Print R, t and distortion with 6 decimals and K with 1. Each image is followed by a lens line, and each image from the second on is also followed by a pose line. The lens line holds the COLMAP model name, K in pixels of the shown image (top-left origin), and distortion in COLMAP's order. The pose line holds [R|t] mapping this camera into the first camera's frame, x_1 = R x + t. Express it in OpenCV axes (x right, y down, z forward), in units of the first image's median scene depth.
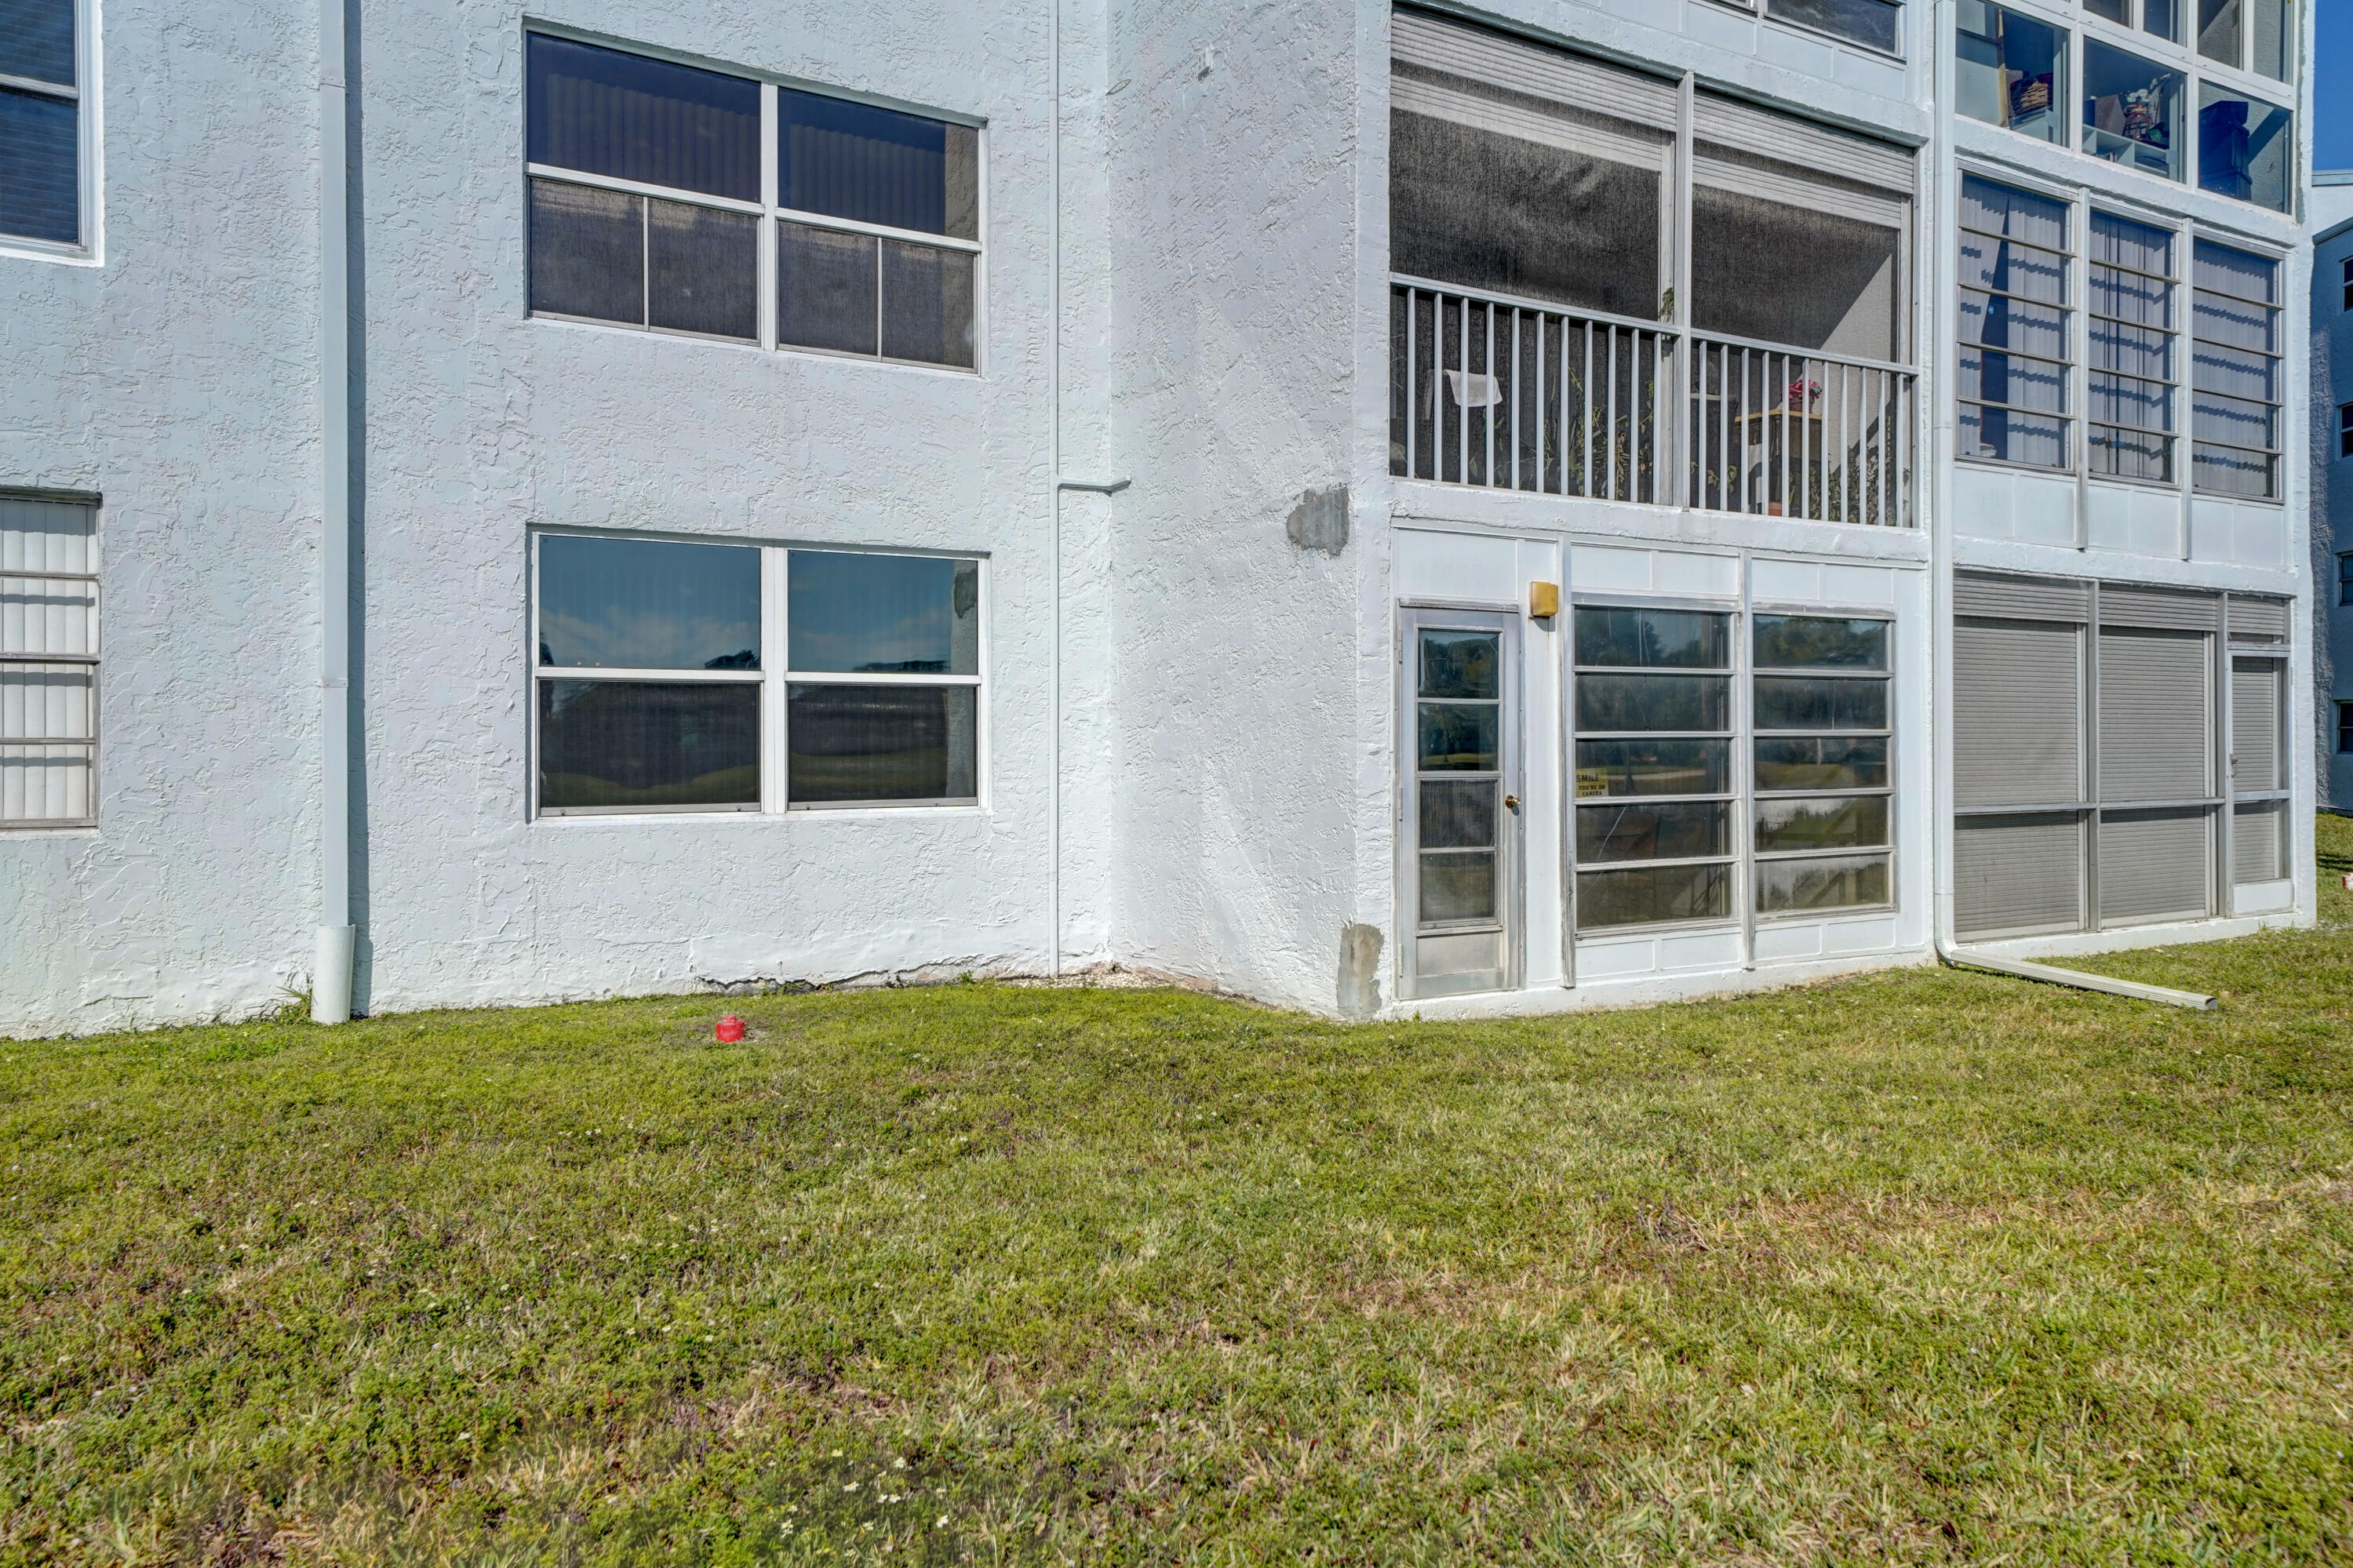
lens RADIAL K [[1558.5, 0, 1176.5], [0, 1558.5, 784.0], [0, 0, 1]] dist [0.028015, 0.001828]
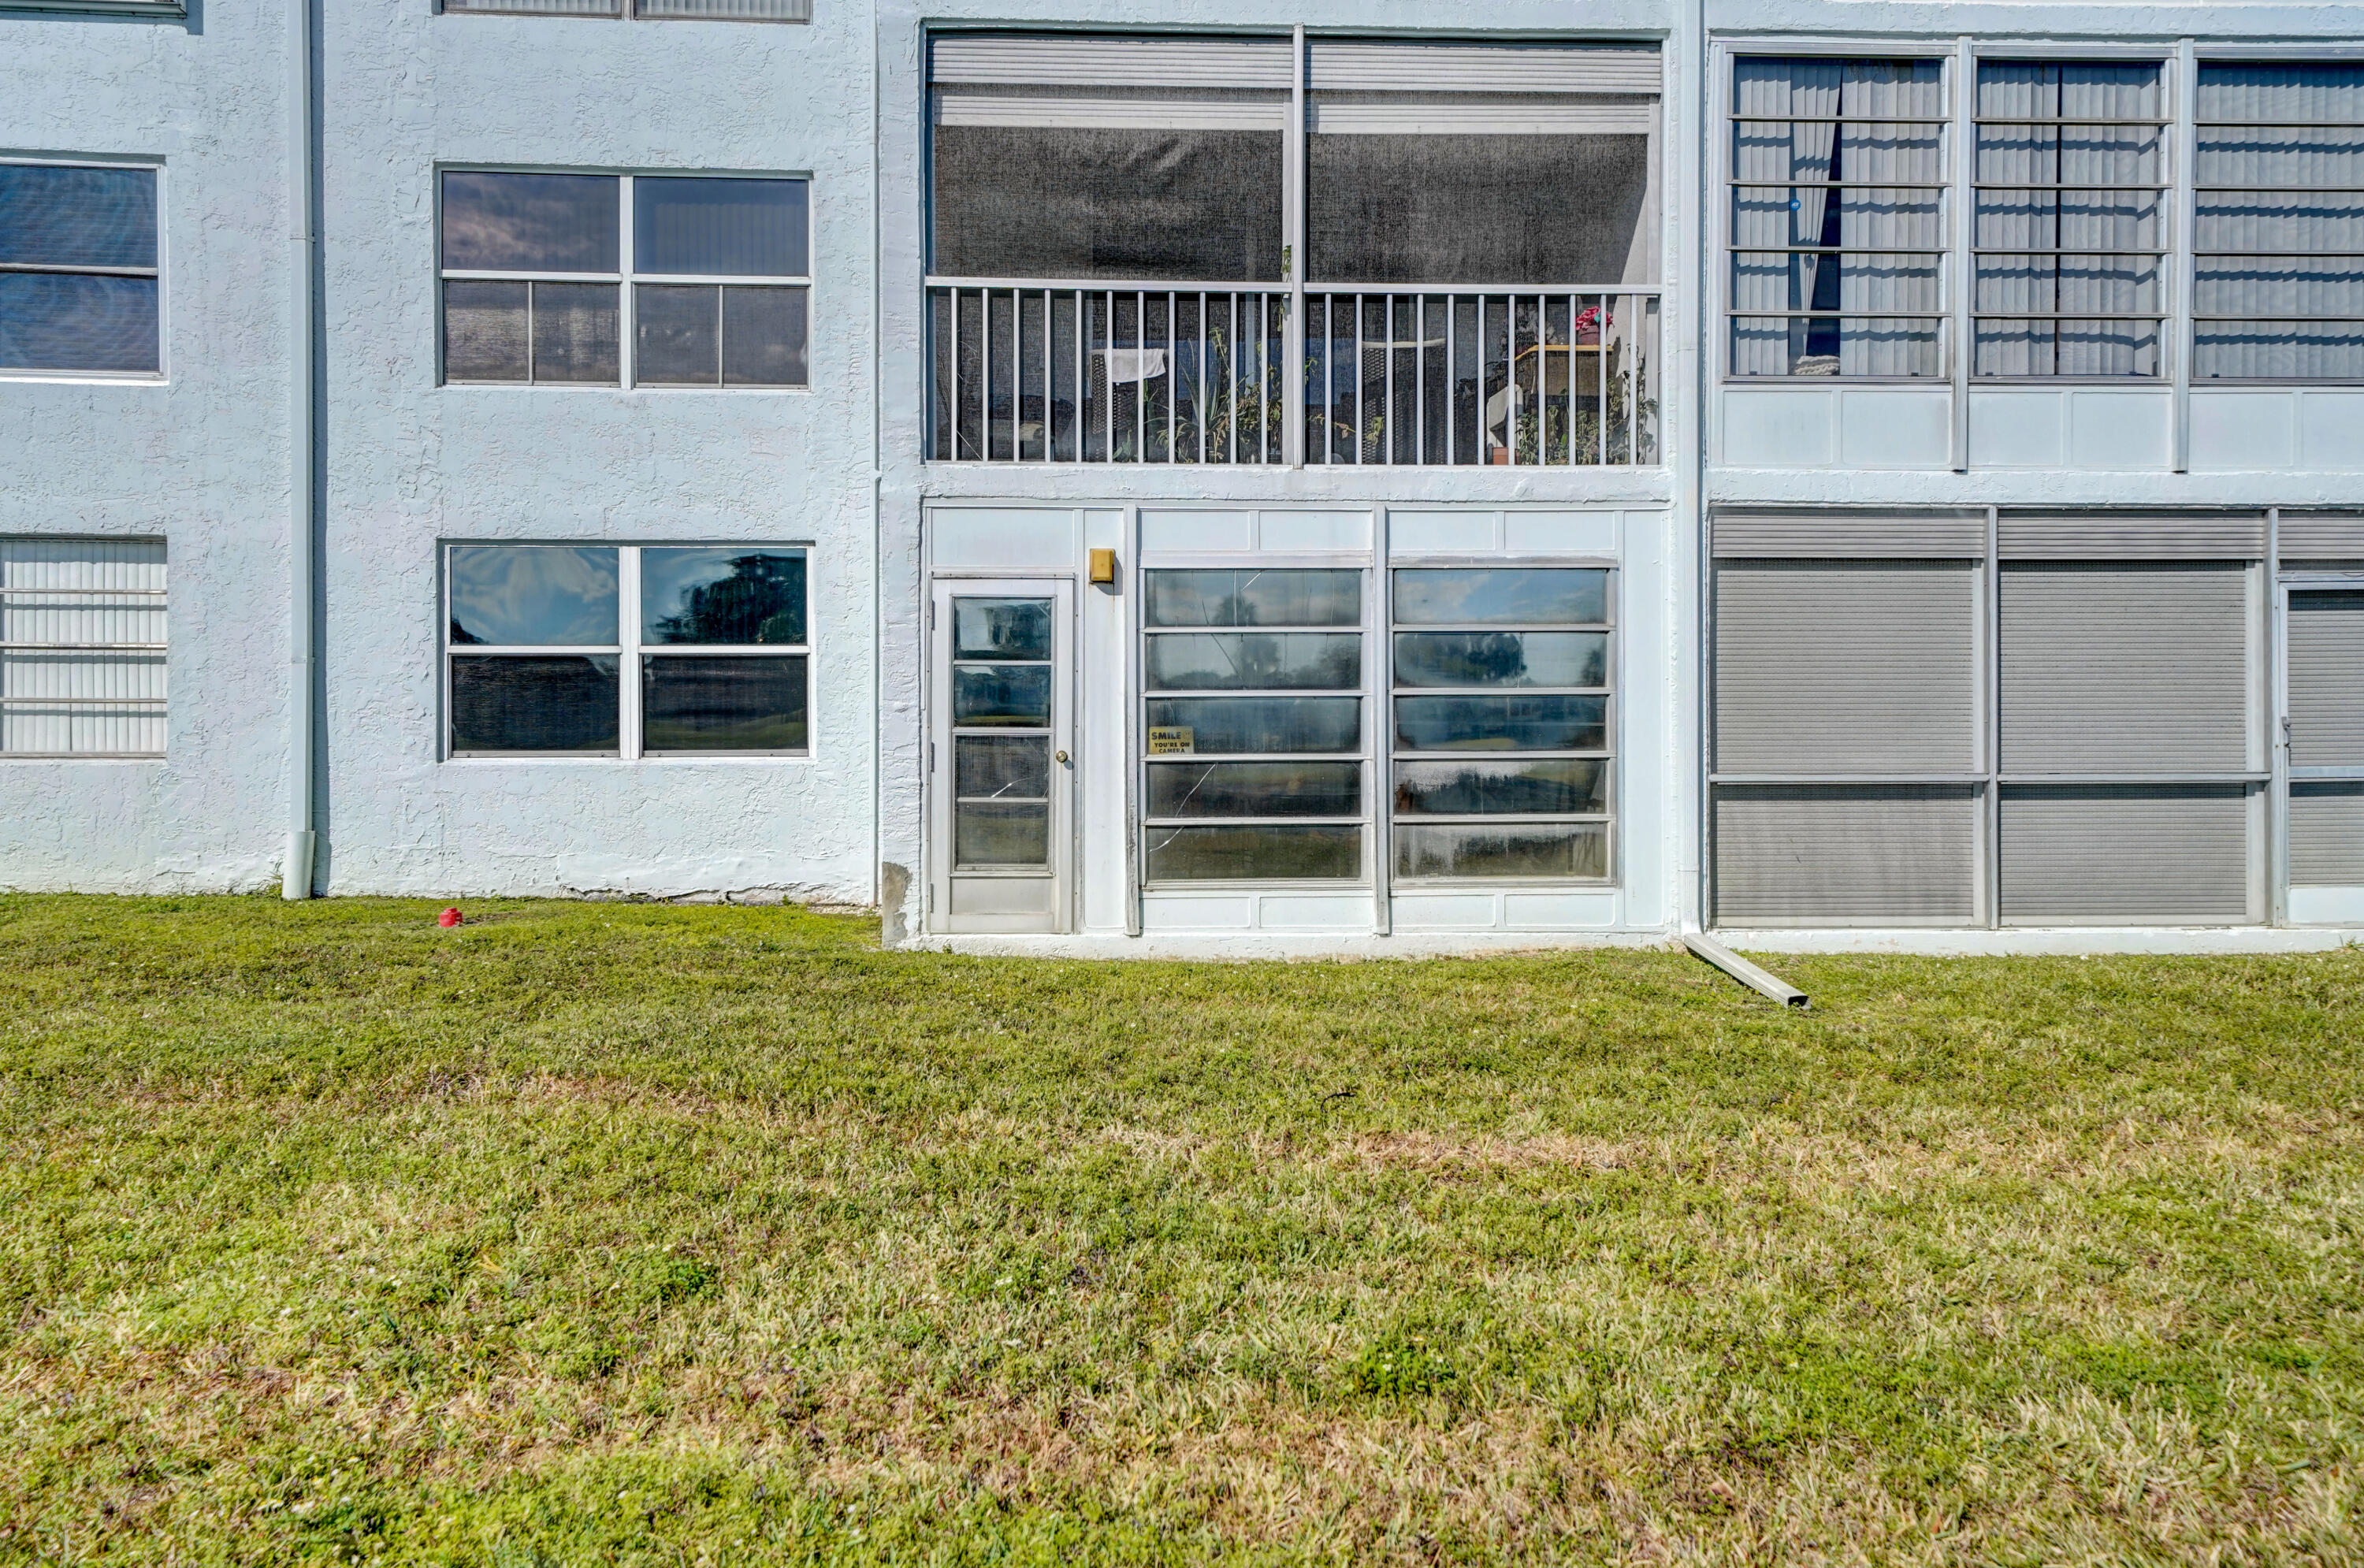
lens RADIAL K [[1572.6, 0, 1182.5], [0, 1572.6, 763.1], [0, 0, 1]] dist [0.028534, 0.000489]
pose [[0.890834, 0.016094, -0.454044, 0.715495], [-0.012570, 0.999863, 0.010777, 0.002896], [0.454155, -0.003893, 0.890914, 0.073453]]
